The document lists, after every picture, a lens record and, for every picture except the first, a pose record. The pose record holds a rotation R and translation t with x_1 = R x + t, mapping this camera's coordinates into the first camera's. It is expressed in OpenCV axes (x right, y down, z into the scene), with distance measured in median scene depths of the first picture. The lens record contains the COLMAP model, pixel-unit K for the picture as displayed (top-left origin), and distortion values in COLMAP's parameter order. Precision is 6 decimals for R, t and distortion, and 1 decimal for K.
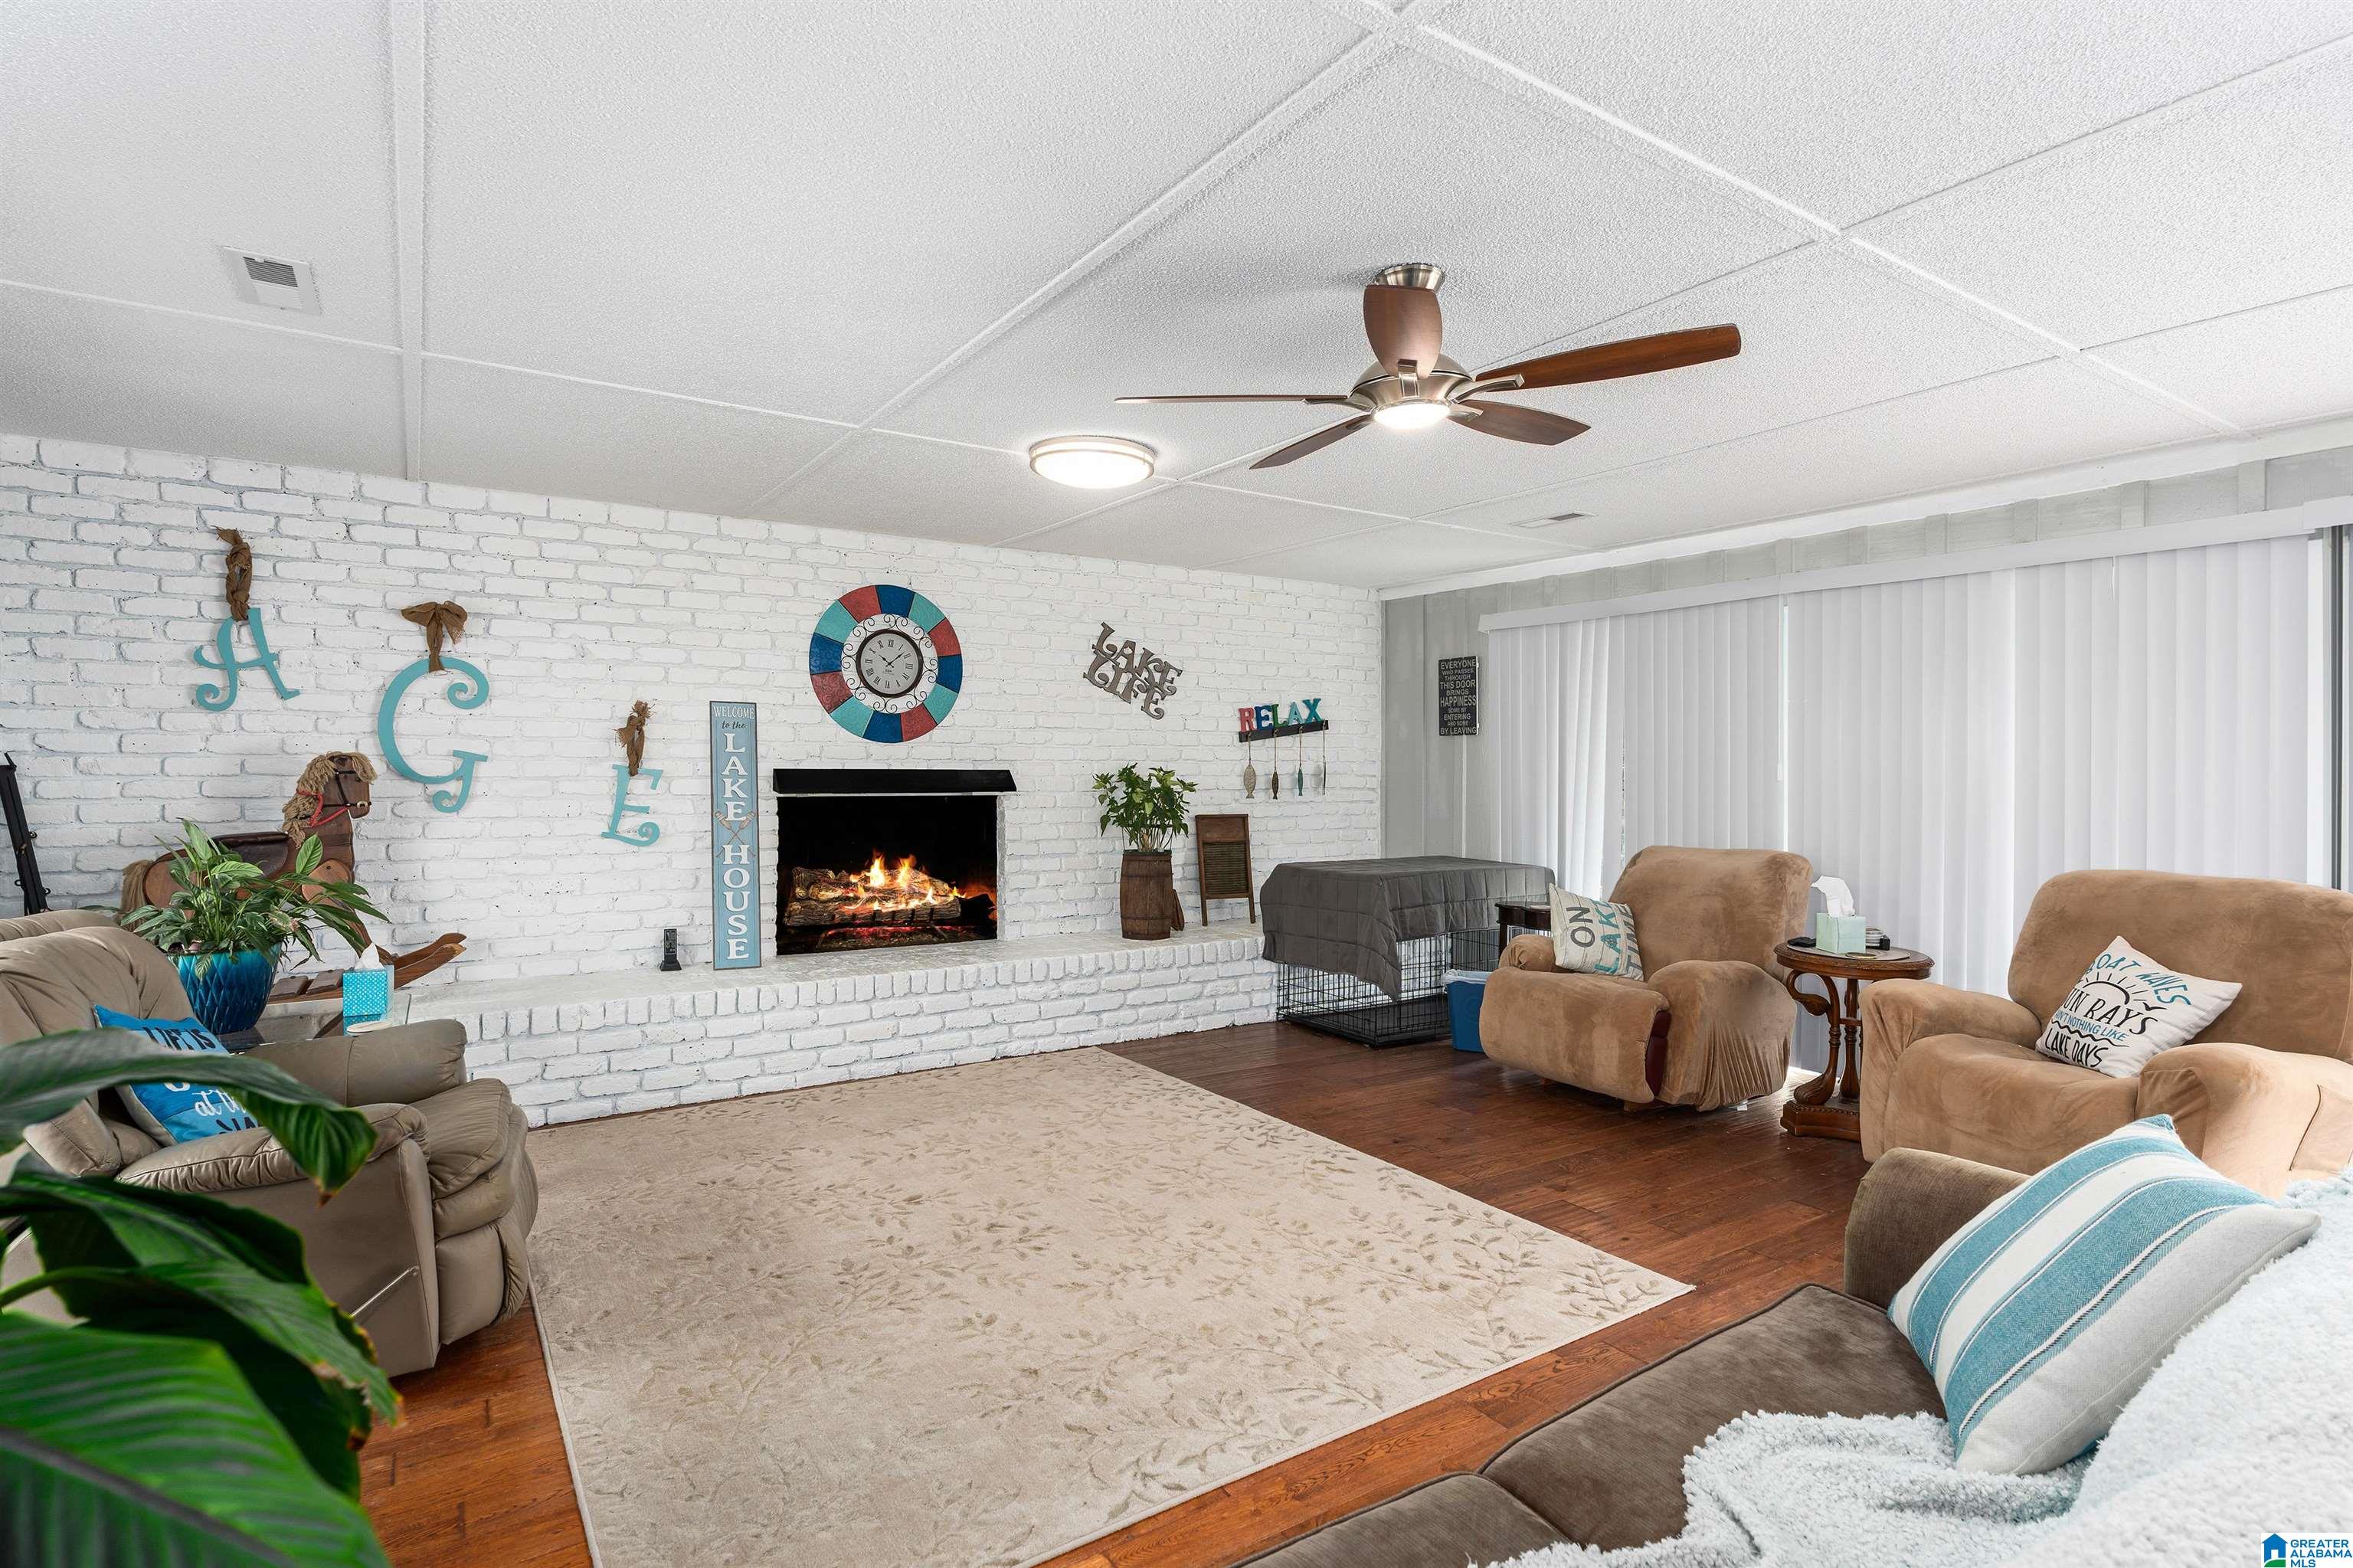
lens RADIAL K [[1158.4, 0, 1176.5], [0, 1158.4, 784.0], [0, 0, 1]] dist [-0.011037, 0.000435]
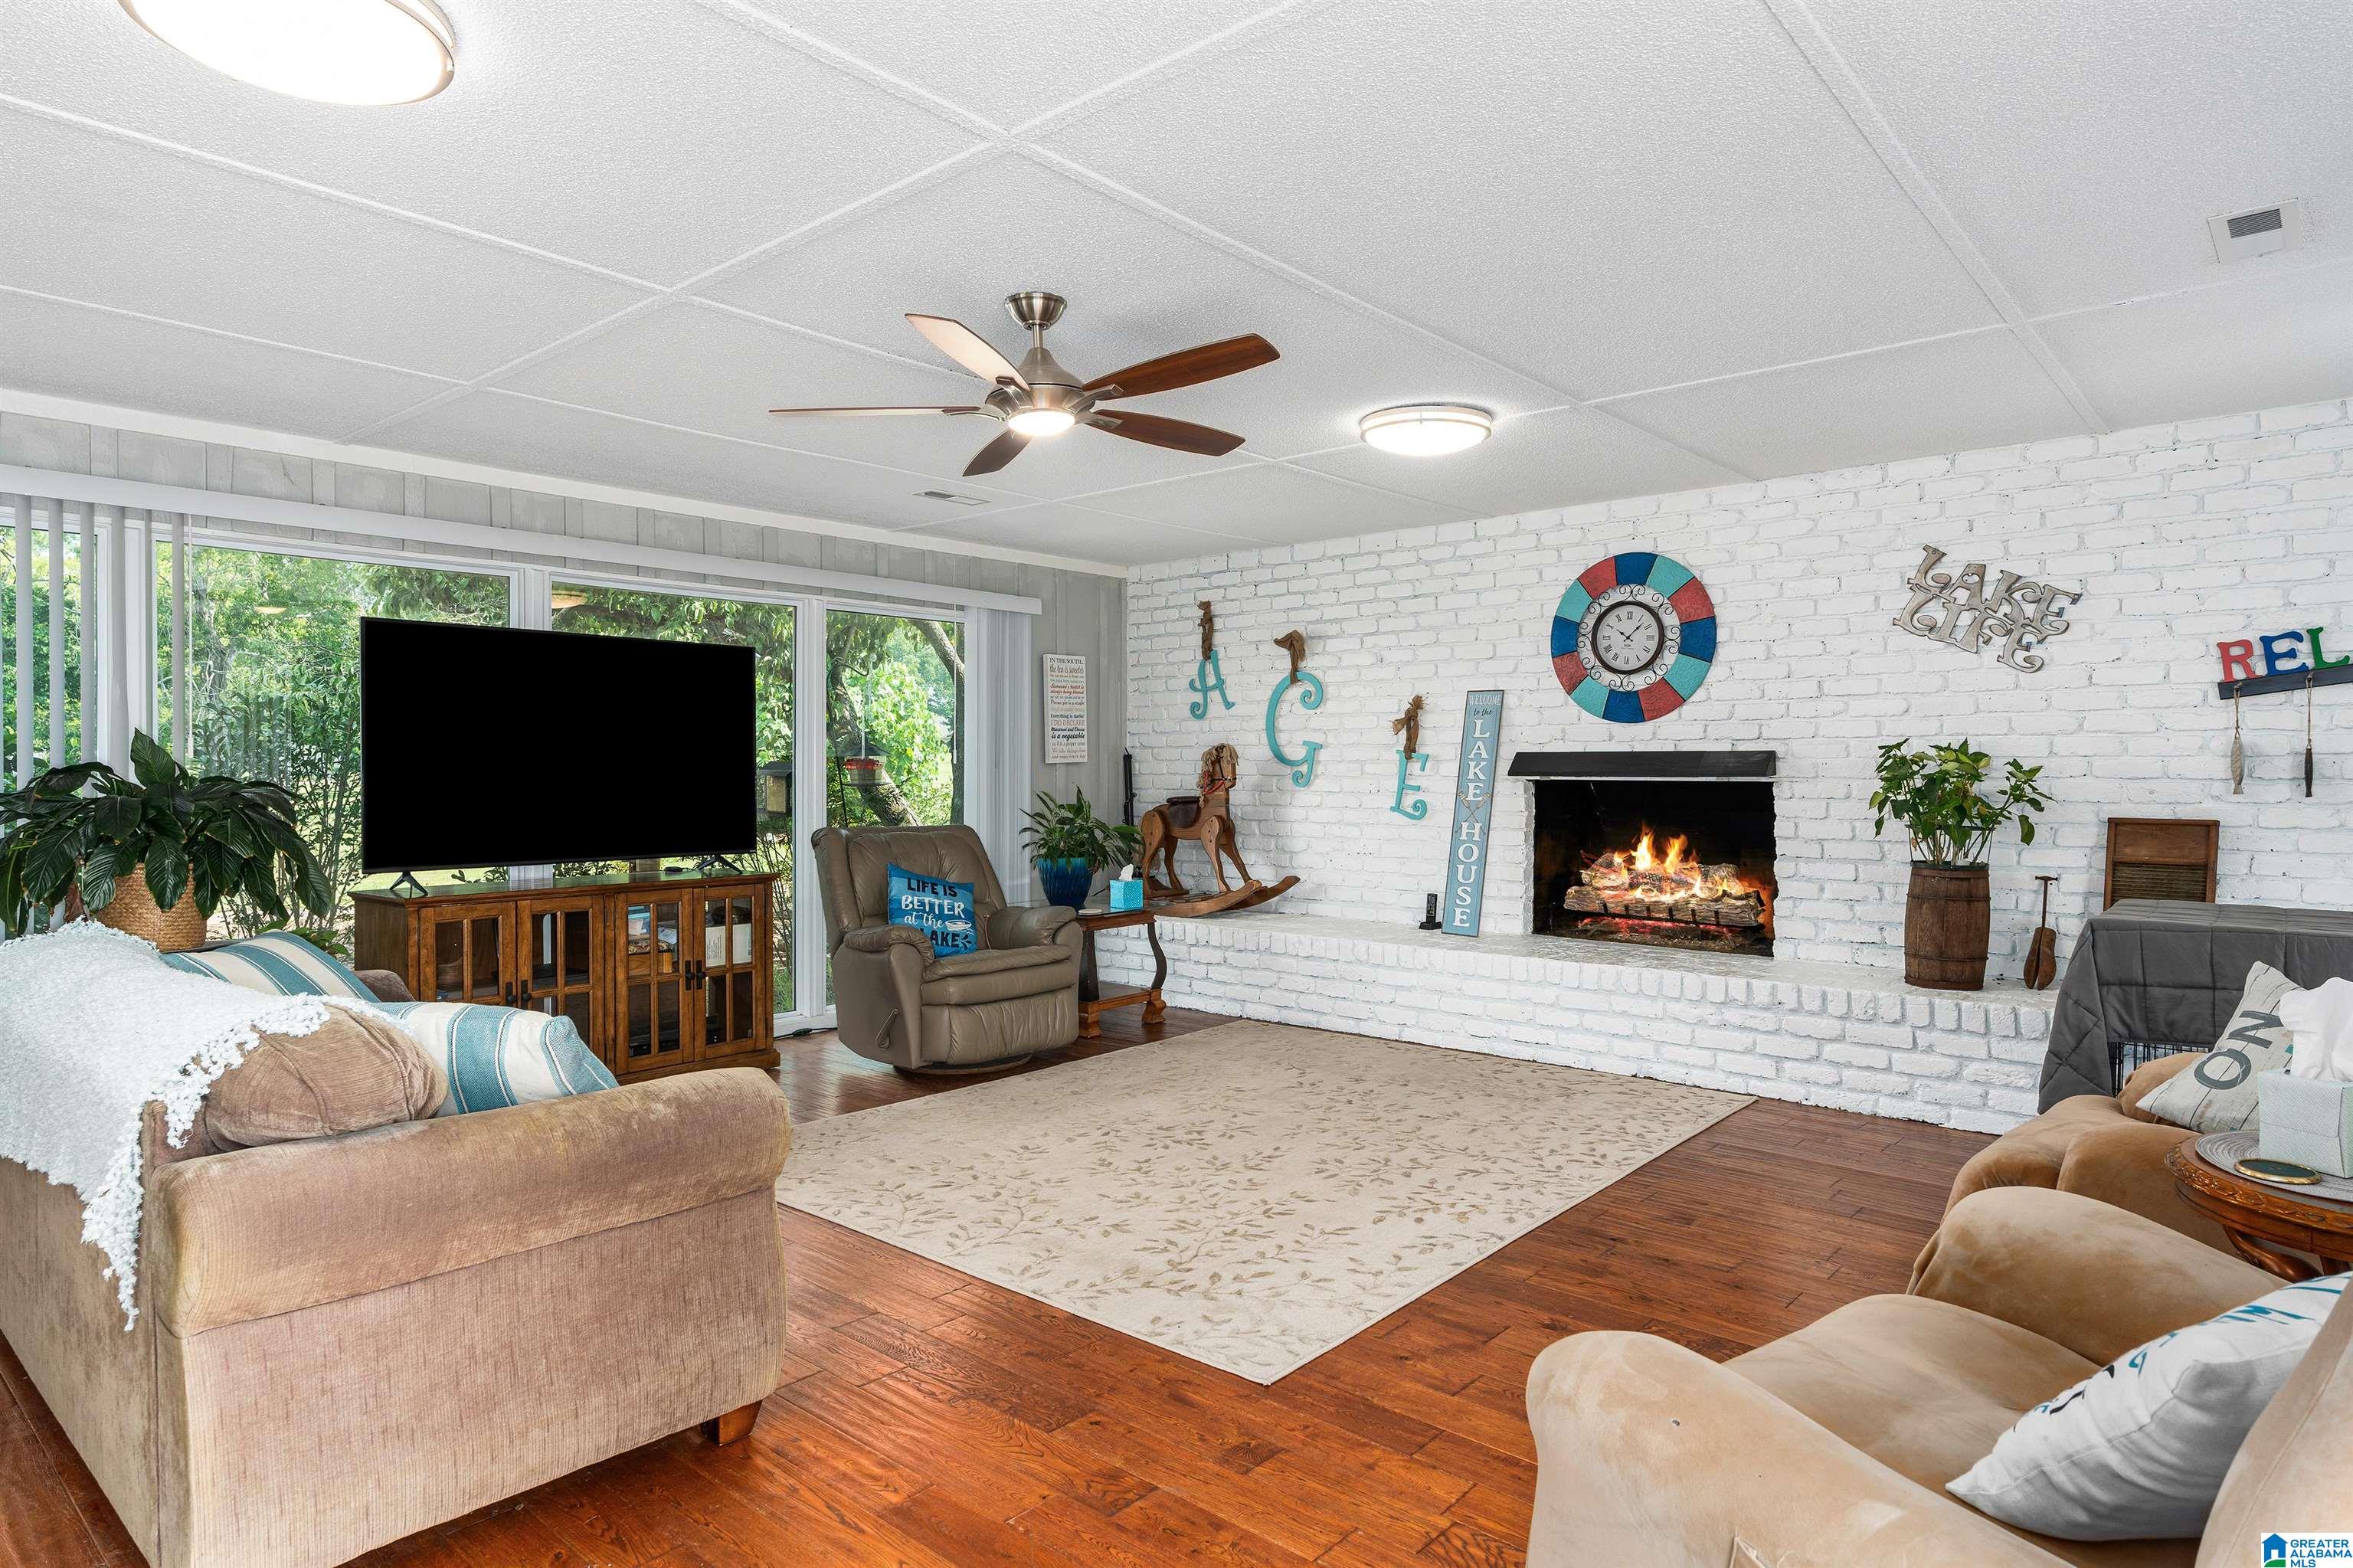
lens RADIAL K [[1339.0, 0, 1176.5], [0, 1339.0, 784.0], [0, 0, 1]] dist [-0.004143, -0.000568]
pose [[0.271095, 0.009676, -0.962504, 0.761871], [-0.009940, 0.999924, 0.007252, 0.010318], [0.962501, 0.007601, 0.271171, 0.398213]]
